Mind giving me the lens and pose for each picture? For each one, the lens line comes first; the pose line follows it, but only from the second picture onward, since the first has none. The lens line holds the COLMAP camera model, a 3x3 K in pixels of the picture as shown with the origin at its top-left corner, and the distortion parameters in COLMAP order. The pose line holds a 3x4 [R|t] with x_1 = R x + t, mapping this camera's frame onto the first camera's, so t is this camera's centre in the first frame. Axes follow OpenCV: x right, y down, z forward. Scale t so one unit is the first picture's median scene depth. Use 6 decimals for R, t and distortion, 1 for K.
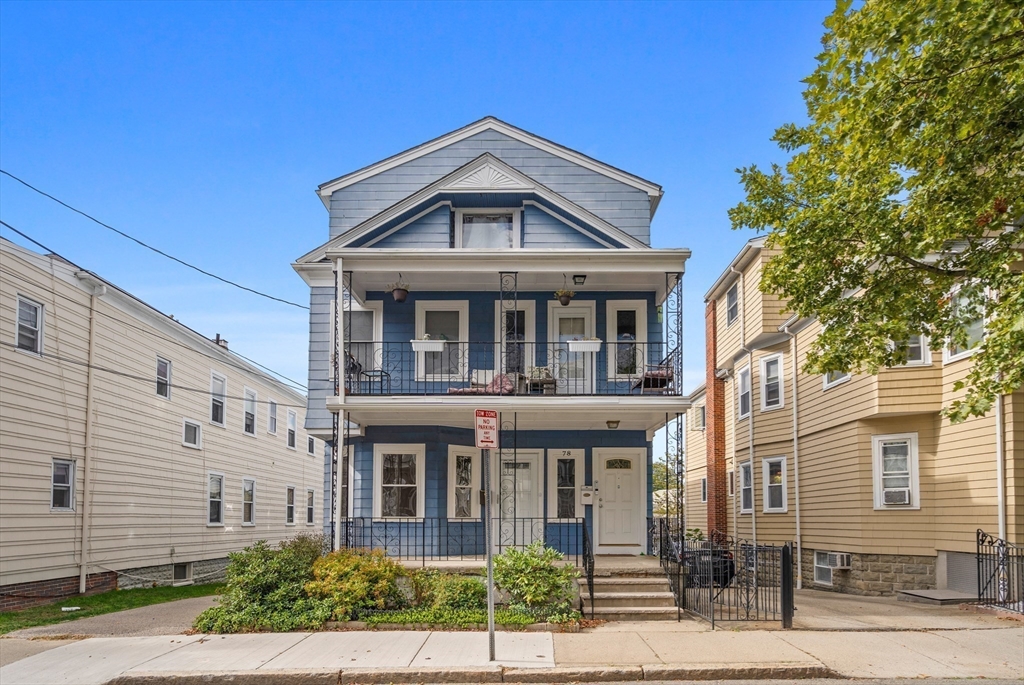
lens RADIAL K [[571.1, 0, 511.8], [0, 571.1, 345.7], [0, 0, 1]] dist [-0.000717, 0.003099]
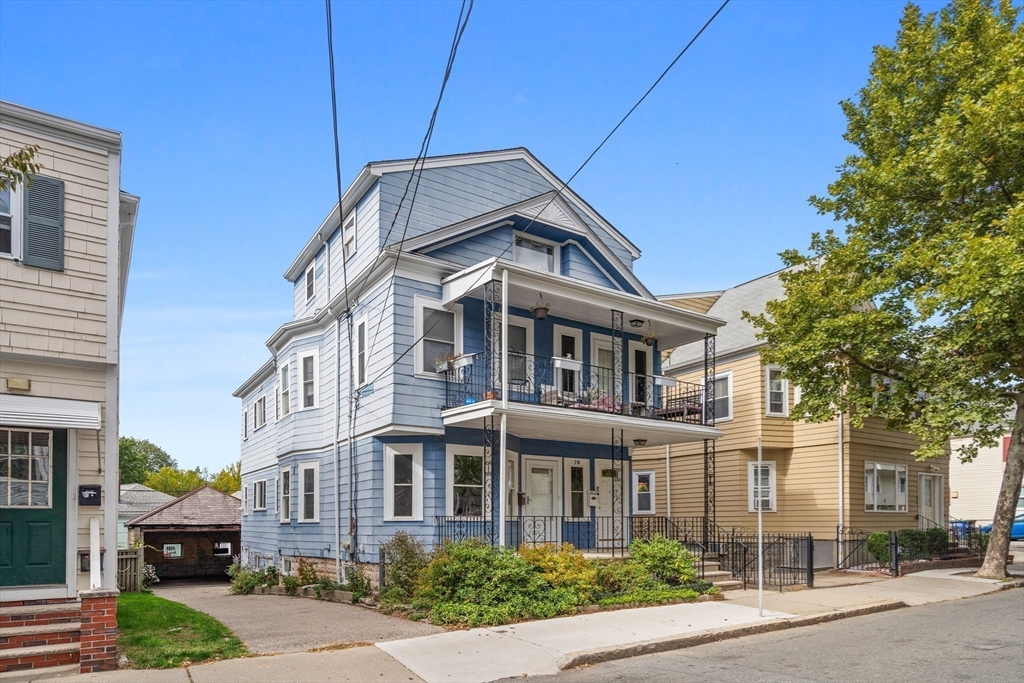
lens RADIAL K [[584.6, 0, 512.0], [0, 584.6, 339.0], [0, 0, 1]] dist [0.001197, 0.000958]
pose [[0.842296, 0.159711, 0.514811, -0.695793], [-0.155487, 0.986487, -0.051643, 0.022830], [-0.516102, -0.036548, 0.855747, 0.053795]]
